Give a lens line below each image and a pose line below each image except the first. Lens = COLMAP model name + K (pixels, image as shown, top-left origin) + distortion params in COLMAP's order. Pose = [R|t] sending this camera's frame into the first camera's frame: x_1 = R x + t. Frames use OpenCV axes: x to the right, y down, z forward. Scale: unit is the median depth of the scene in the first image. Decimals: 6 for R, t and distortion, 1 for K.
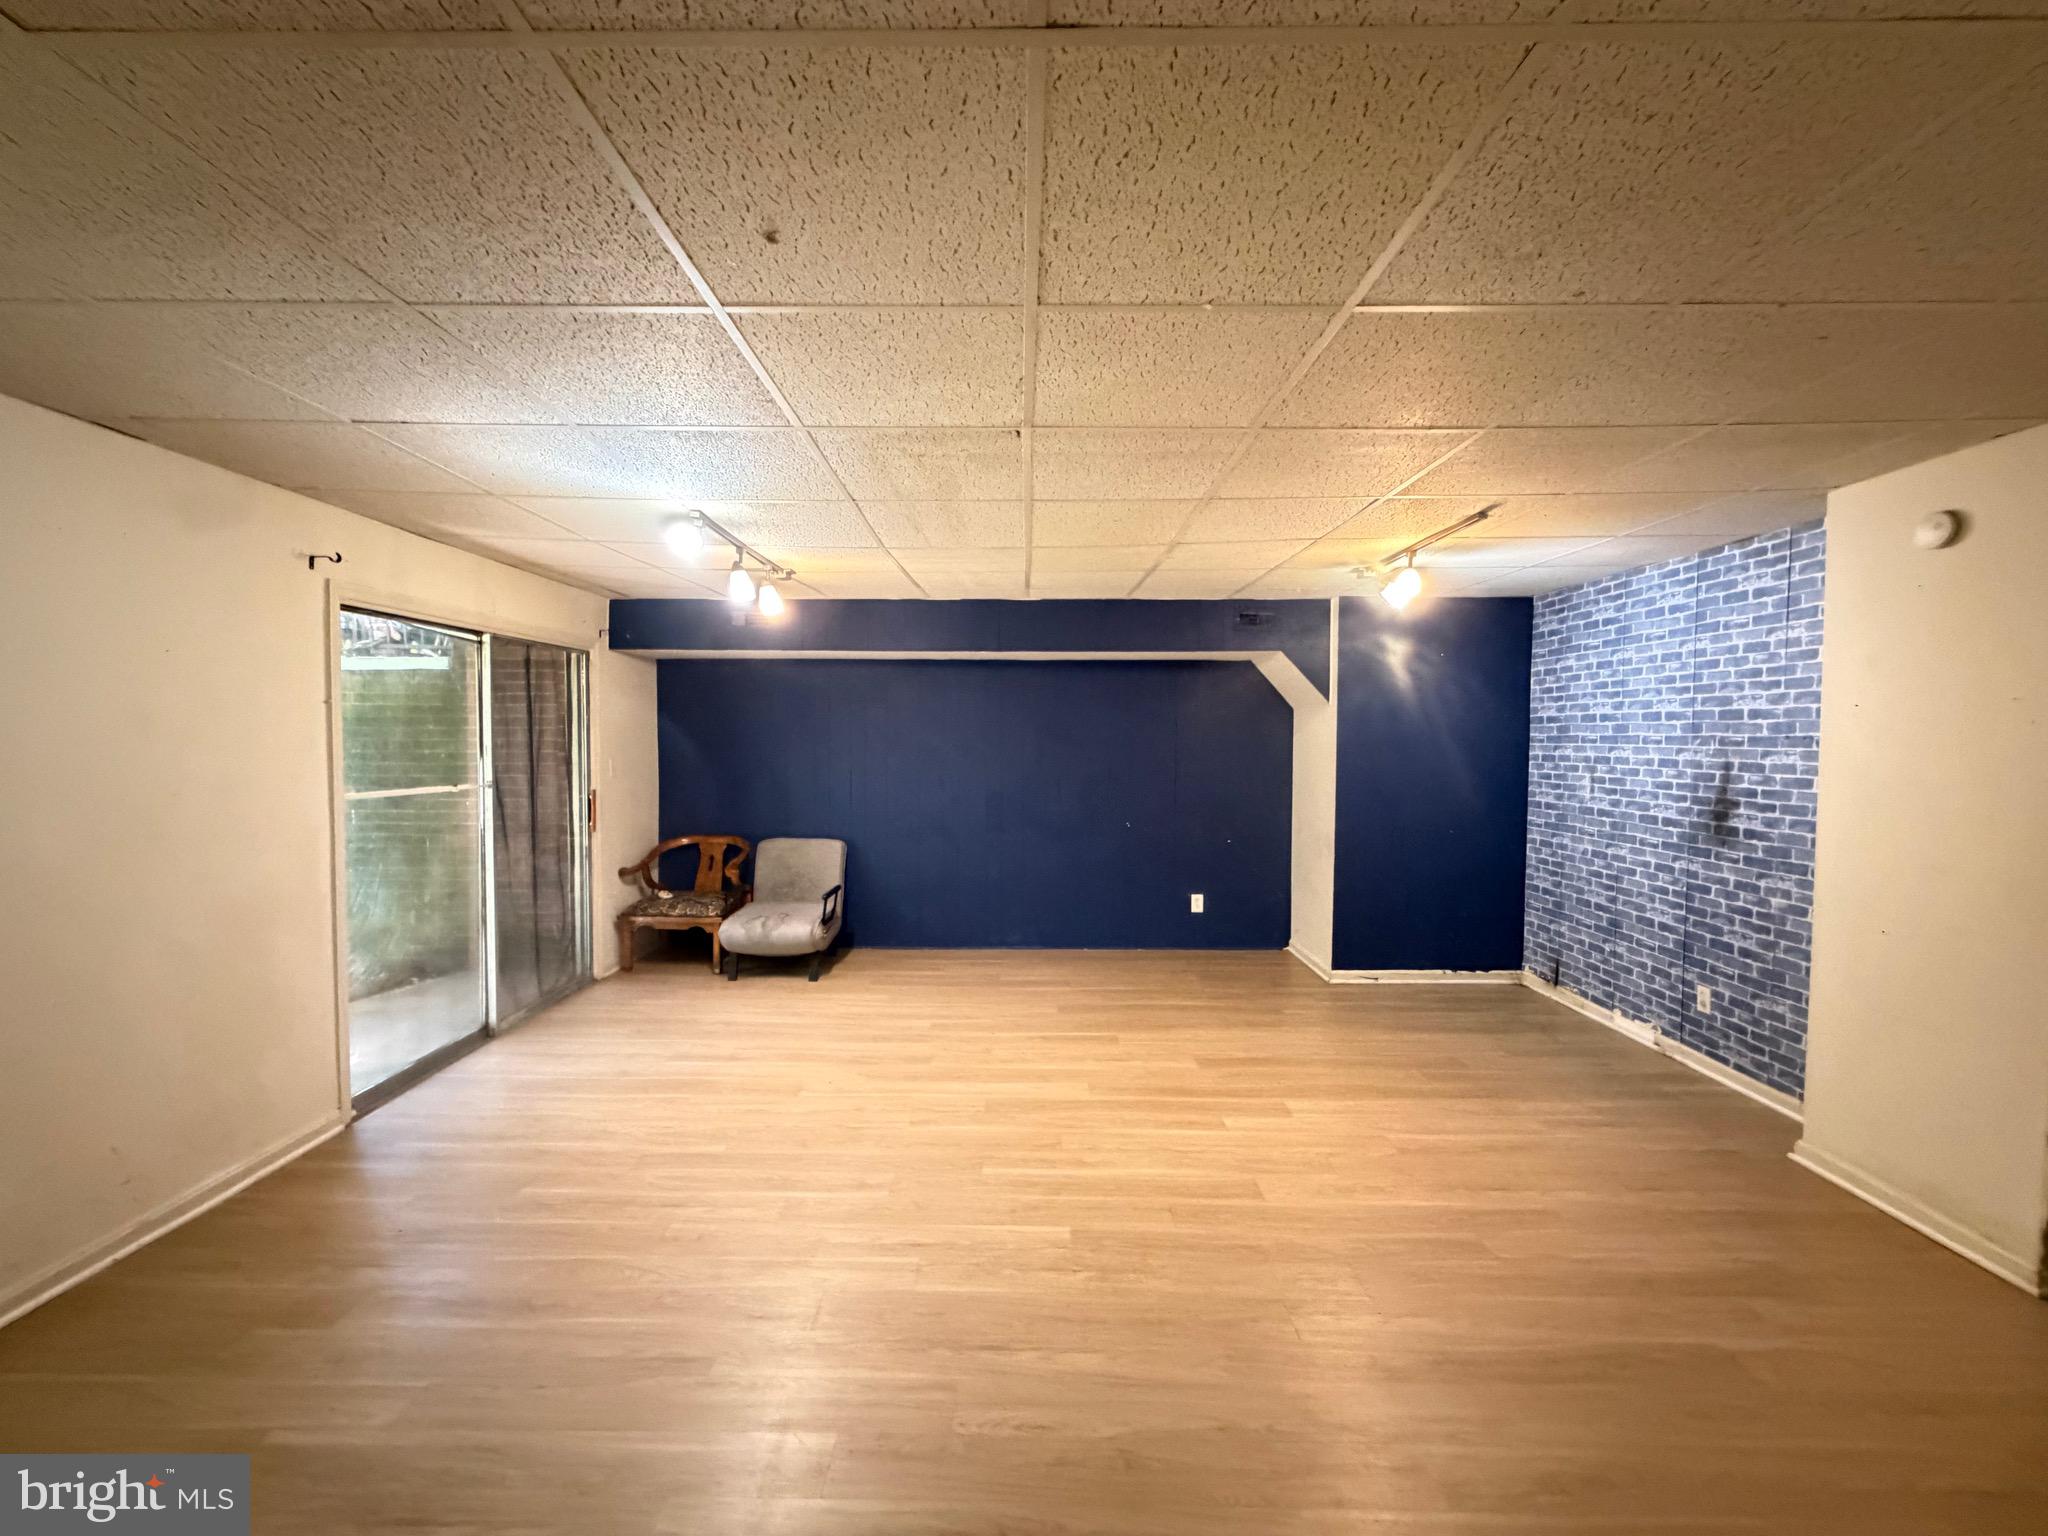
lens RADIAL K [[816.8, 0, 1017.1], [0, 816.8, 771.9], [0, 0, 1]] dist [-0.002148, 0.001172]
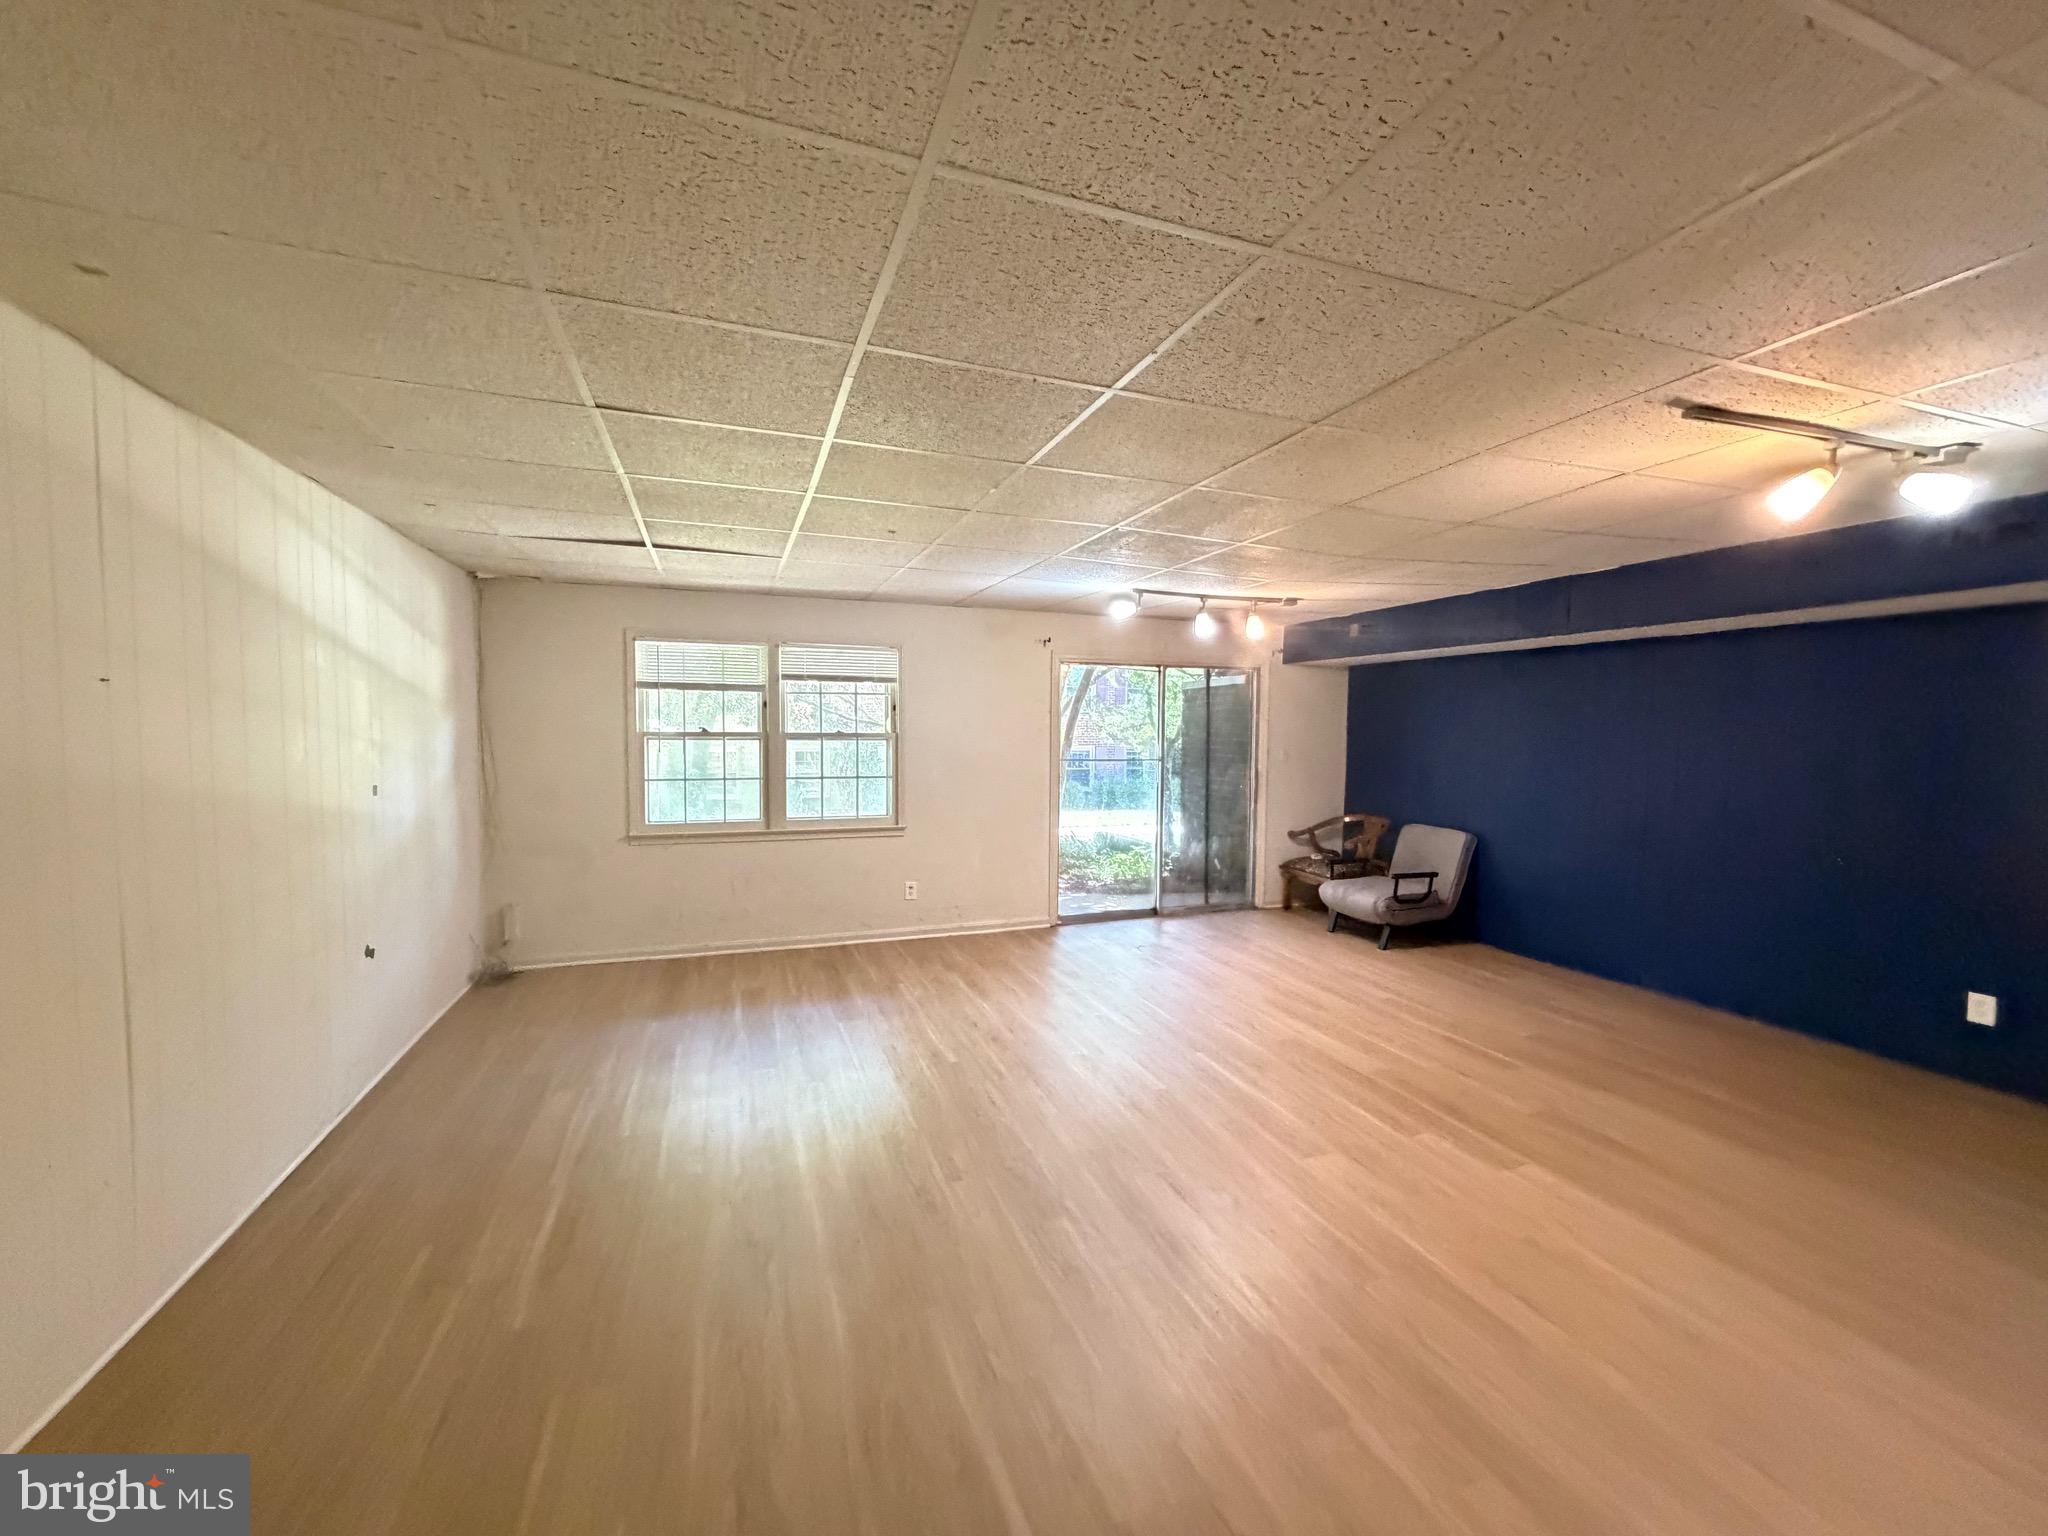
lens RADIAL K [[816.8, 0, 1019.4], [0, 816.8, 767.2], [0, 0, 1]] dist [-0.002148, 0.001172]
pose [[0.355753, 0.045296, -0.933482, 0.800515], [-0.047669, 0.998404, 0.030279, -0.003929], [0.933364, 0.033726, 0.357344, 0.173931]]
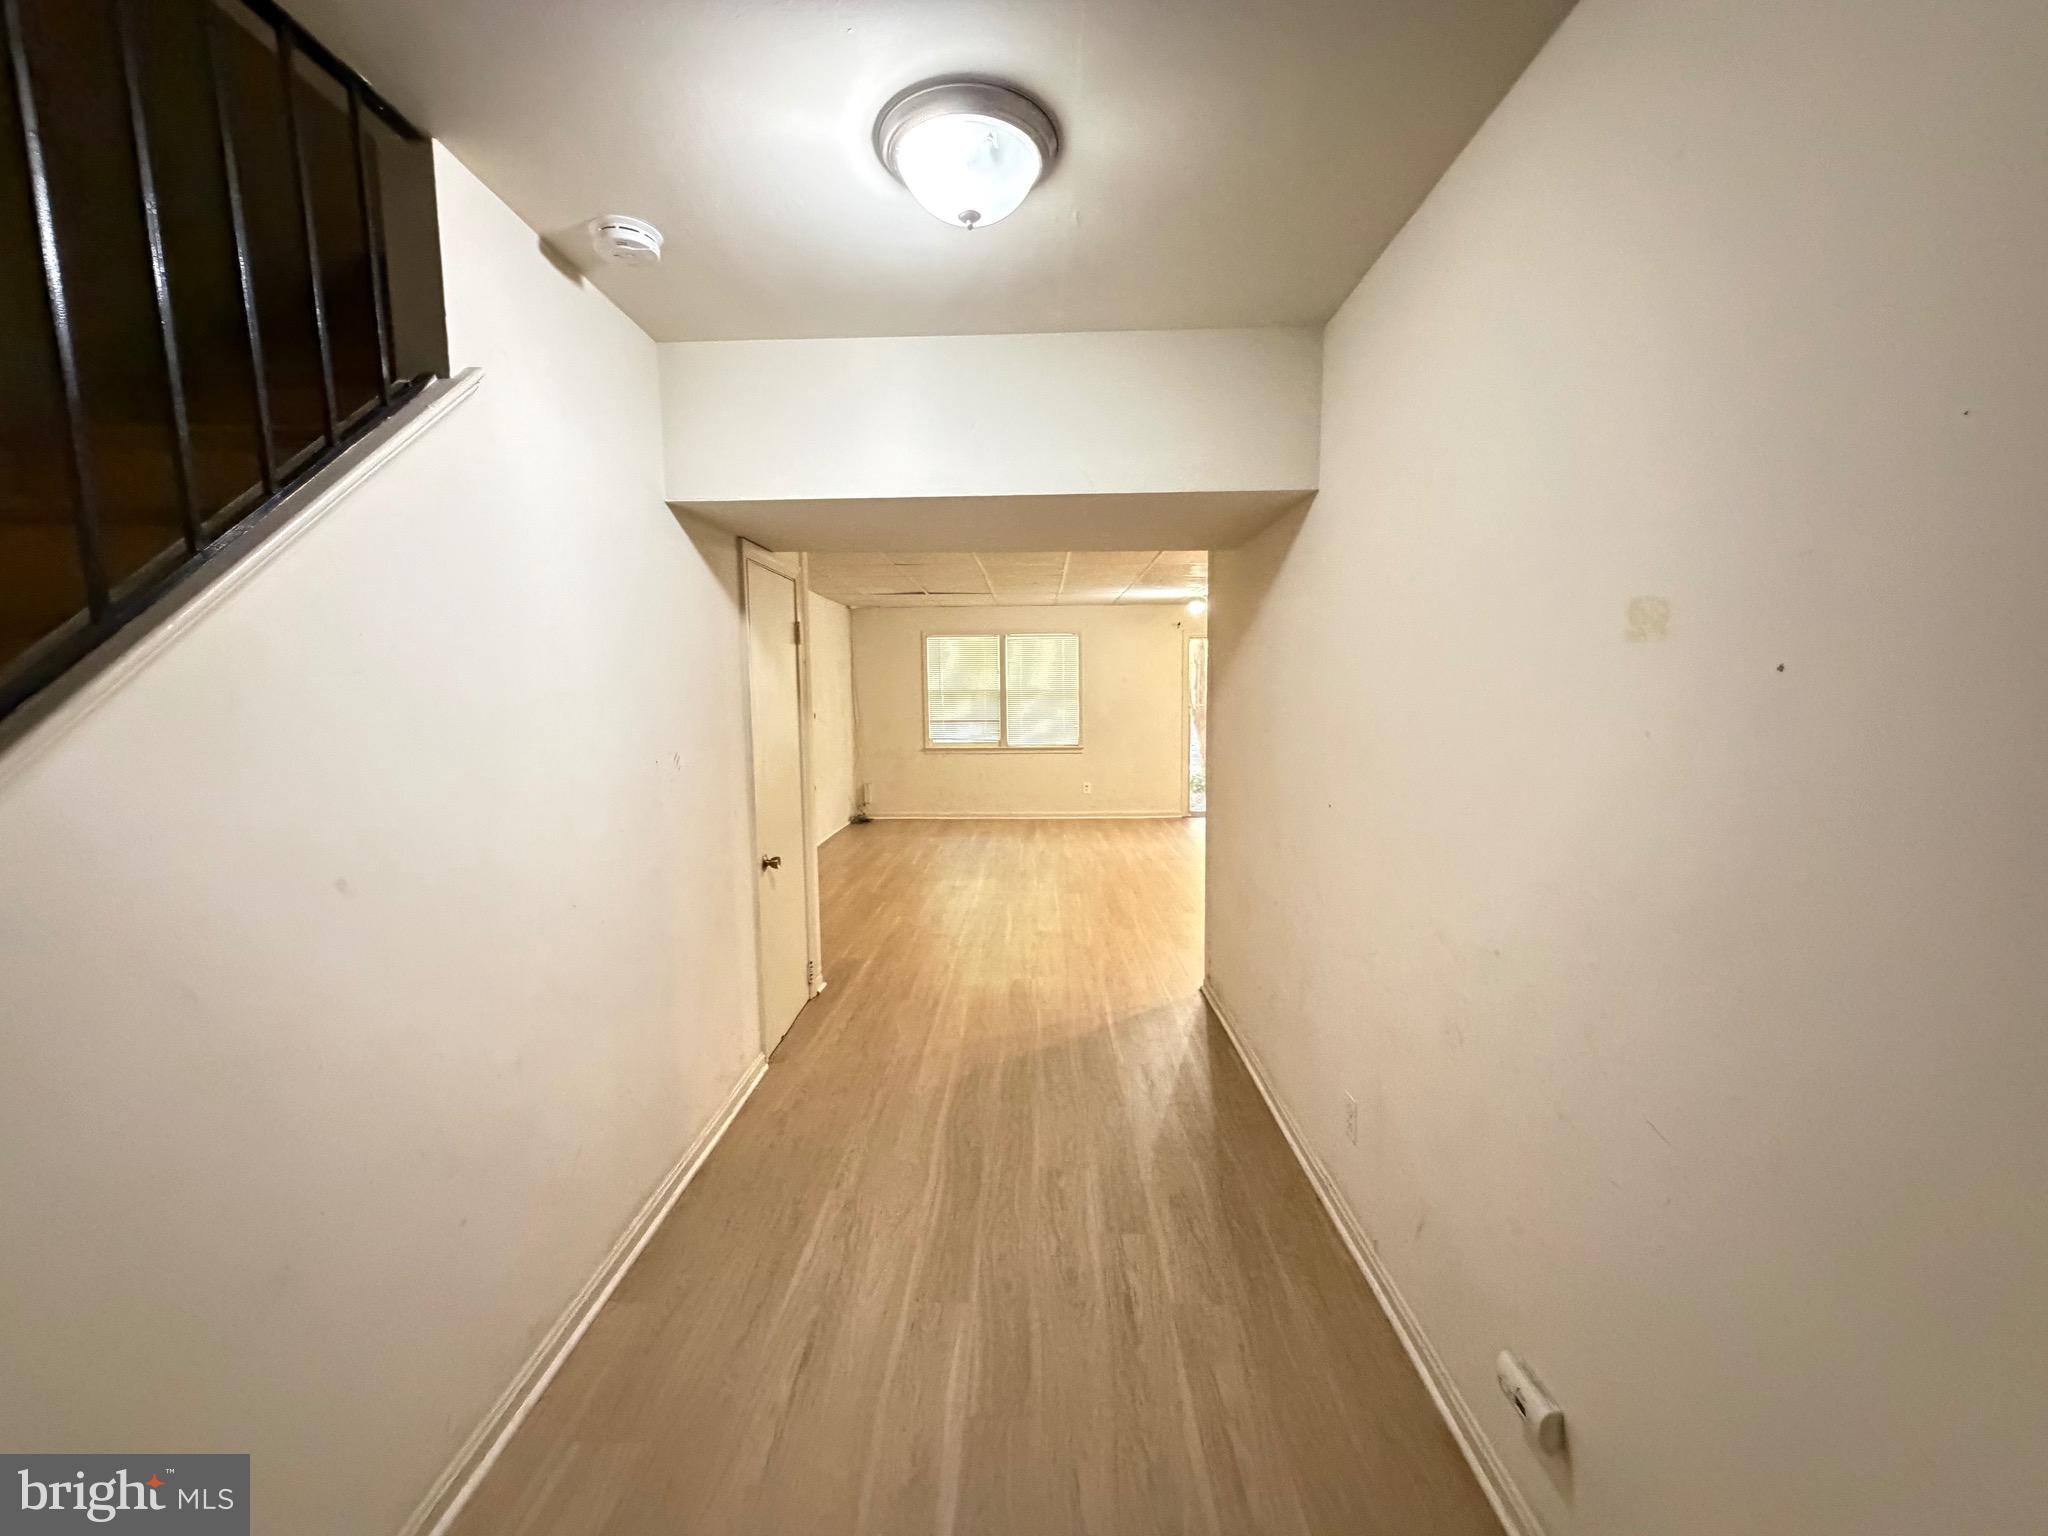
lens RADIAL K [[816.8, 0, 1029.3], [0, 816.8, 775.5], [0, 0, 1]] dist [-0.002148, 0.001172]
pose [[0.008839, 0.102889, -0.994654, 1.691655], [-0.033517, 0.994164, 0.102541, 0.003003], [0.999399, 0.032432, 0.012236, 0.334049]]
